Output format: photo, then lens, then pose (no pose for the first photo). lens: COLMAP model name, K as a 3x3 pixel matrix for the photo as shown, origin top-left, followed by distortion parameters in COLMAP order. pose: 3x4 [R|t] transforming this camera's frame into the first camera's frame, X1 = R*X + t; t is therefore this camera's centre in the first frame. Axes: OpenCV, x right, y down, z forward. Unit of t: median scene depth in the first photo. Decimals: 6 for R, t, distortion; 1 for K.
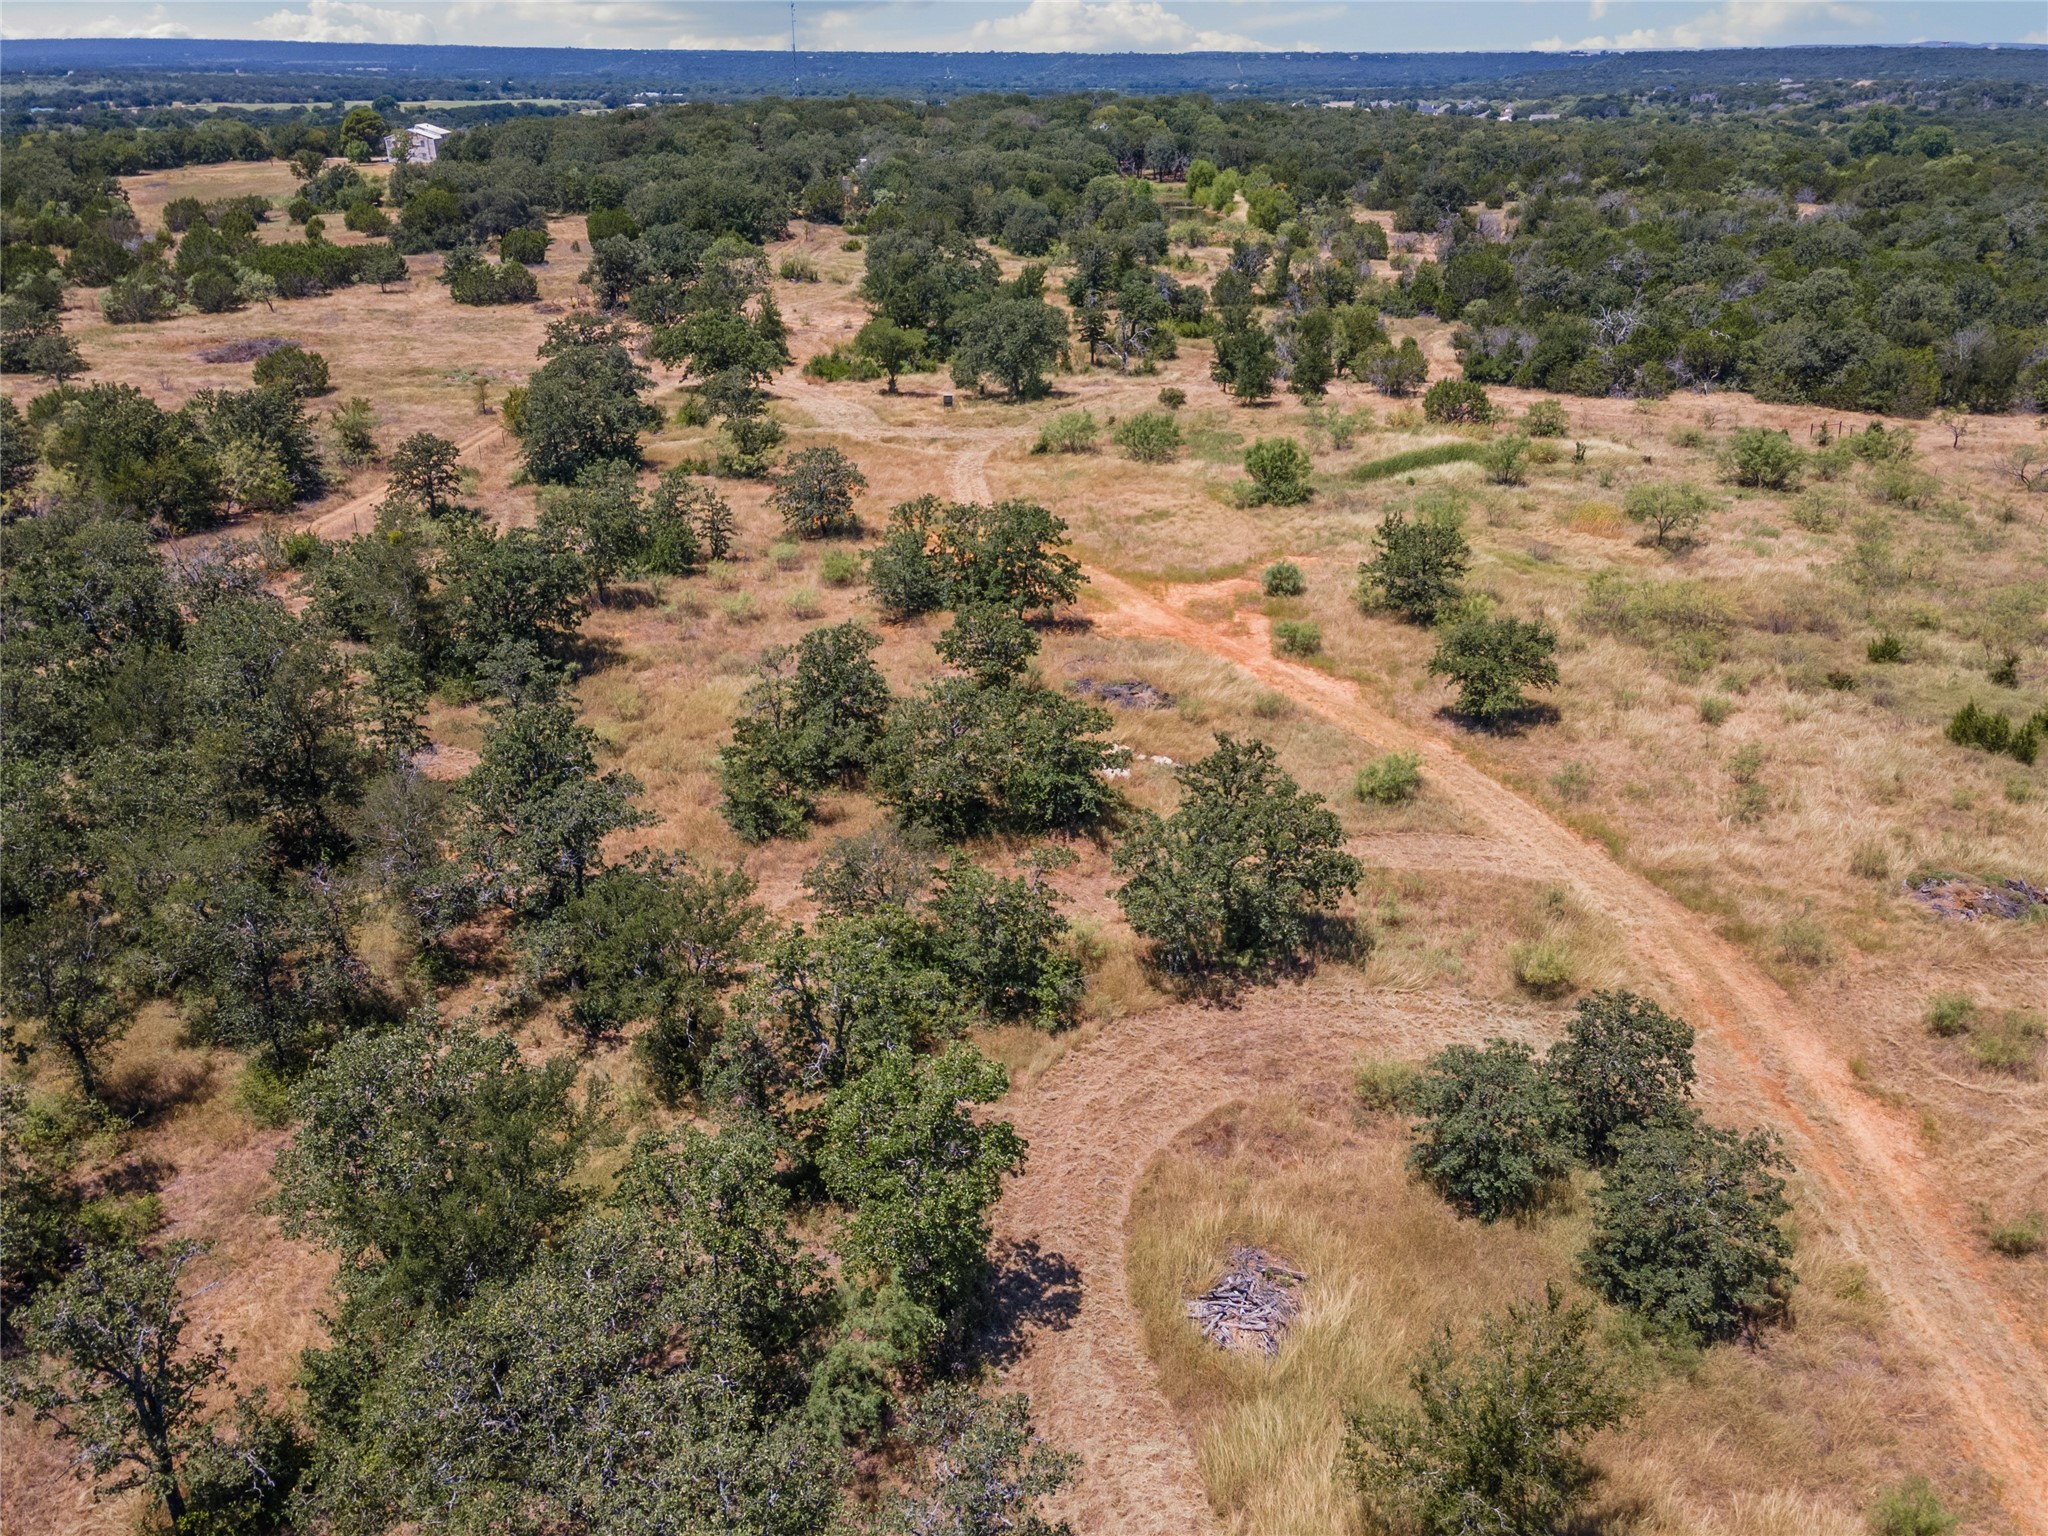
lens RADIAL K [[1565.7, 0, 1024.0], [0, 1565.7, 768.0], [0, 0, 1]] dist [0.008799, 0.071955]
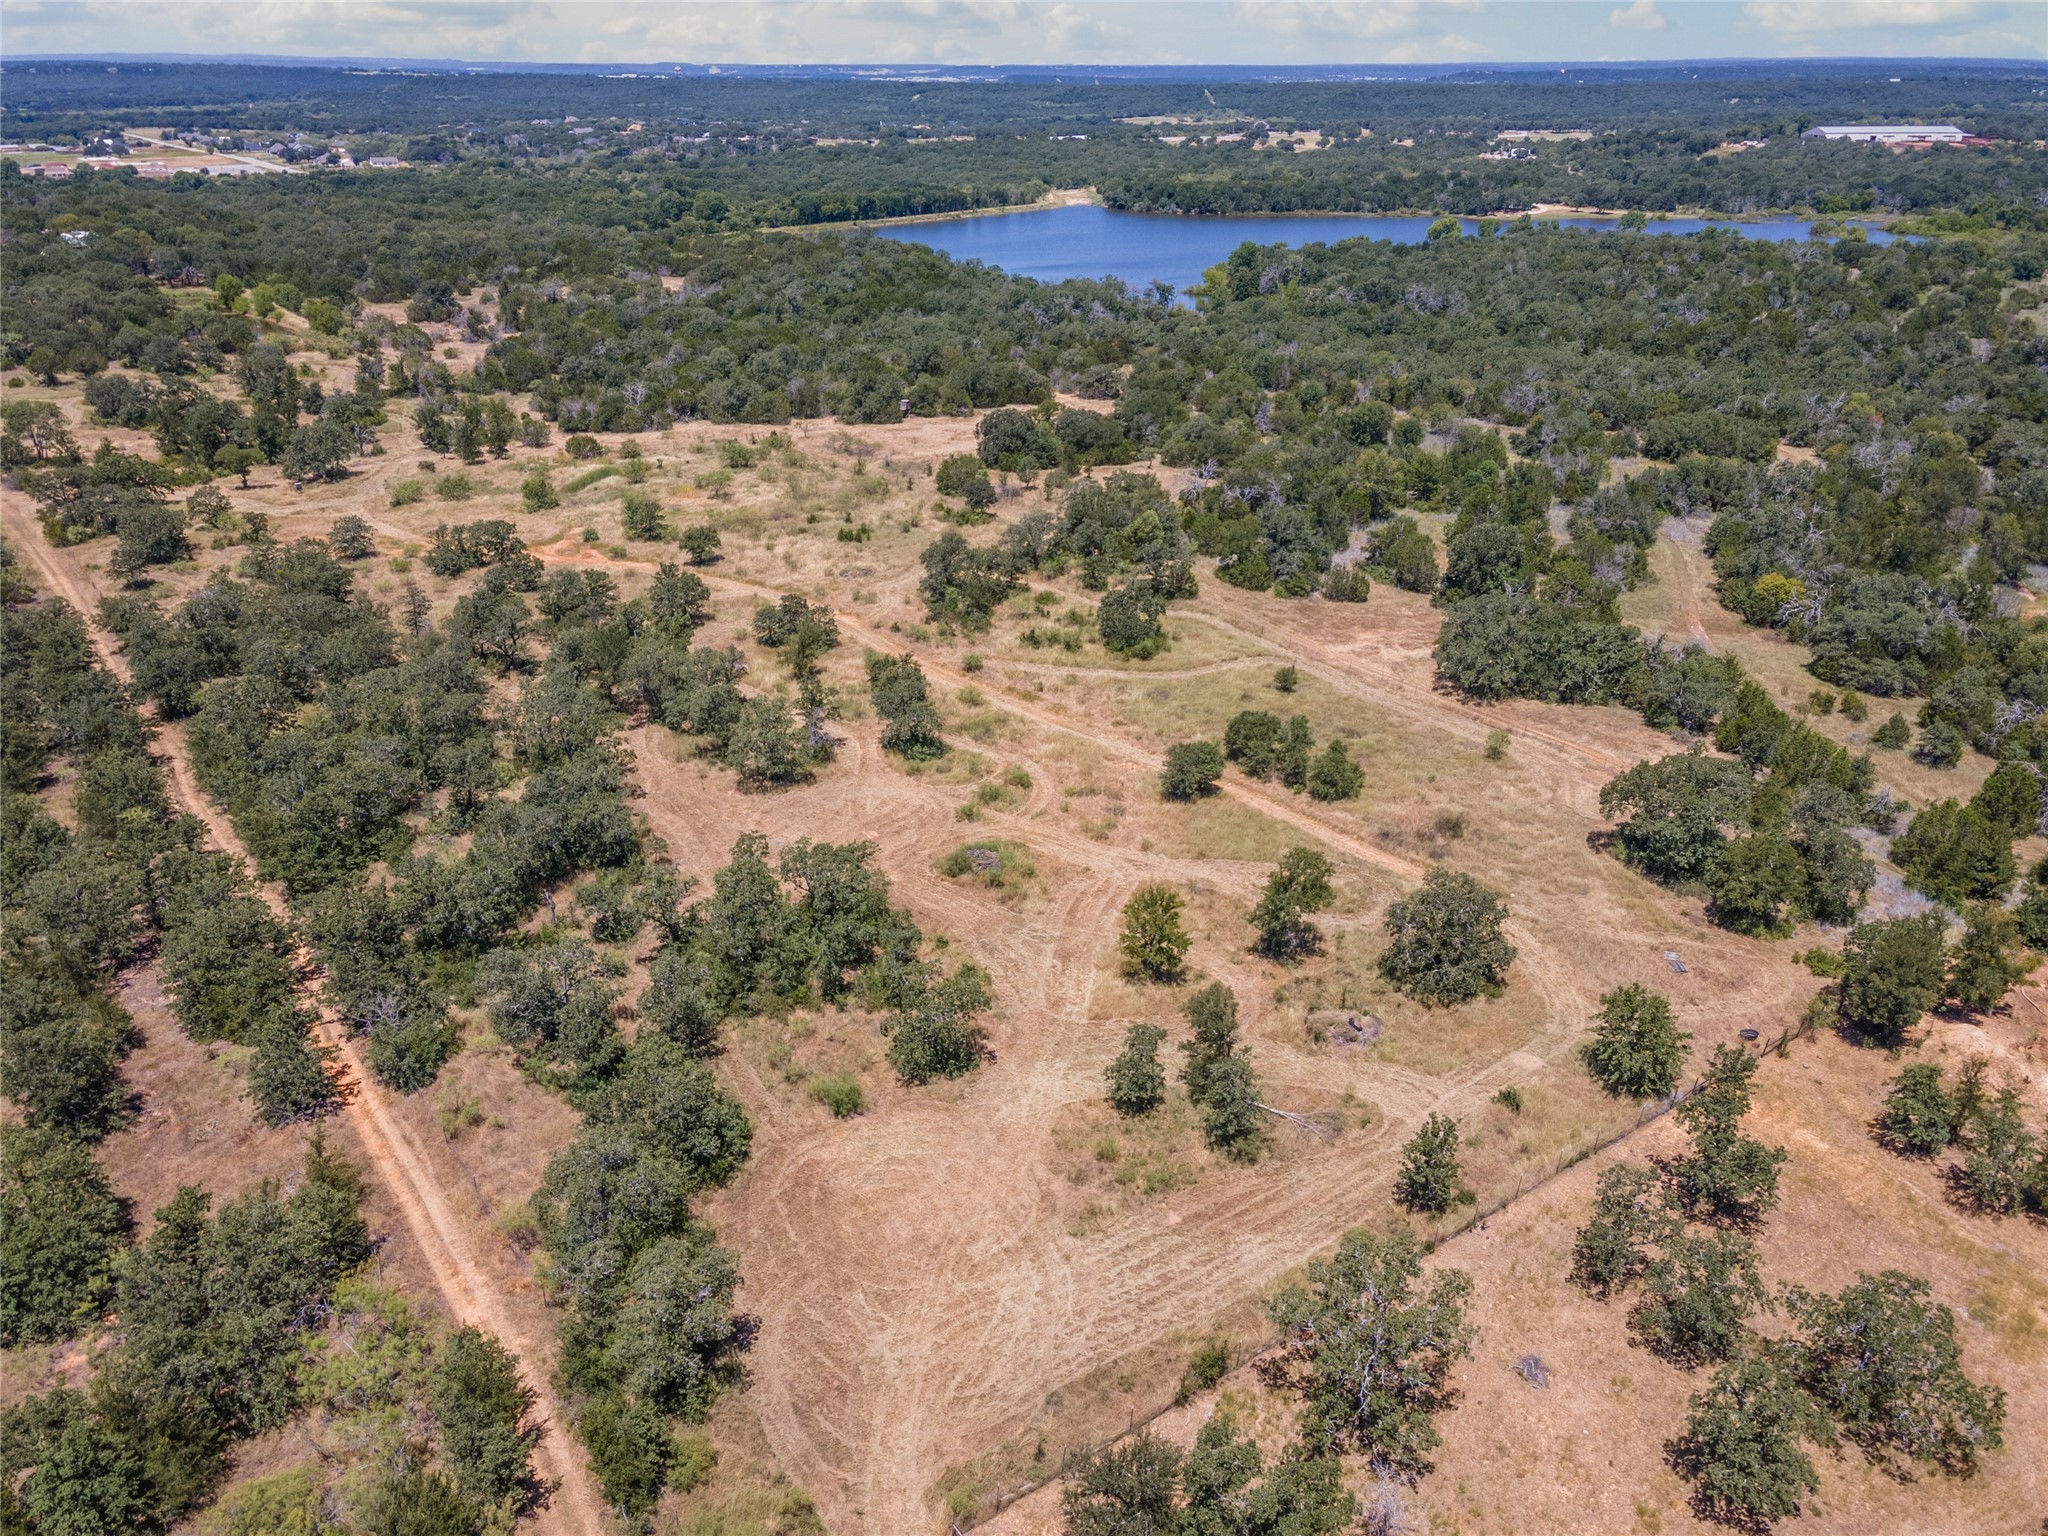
lens RADIAL K [[1504.0, 0, 1034.9], [0, 1504.0, 766.0], [0, 0, 1]] dist [0.016054, 0.051588]
pose [[0.767397, -0.267899, 0.582522, -0.256498], [0.263686, 0.960005, 0.094130, 0.062032], [-0.584441, 0.081367, 0.807346, -0.420799]]
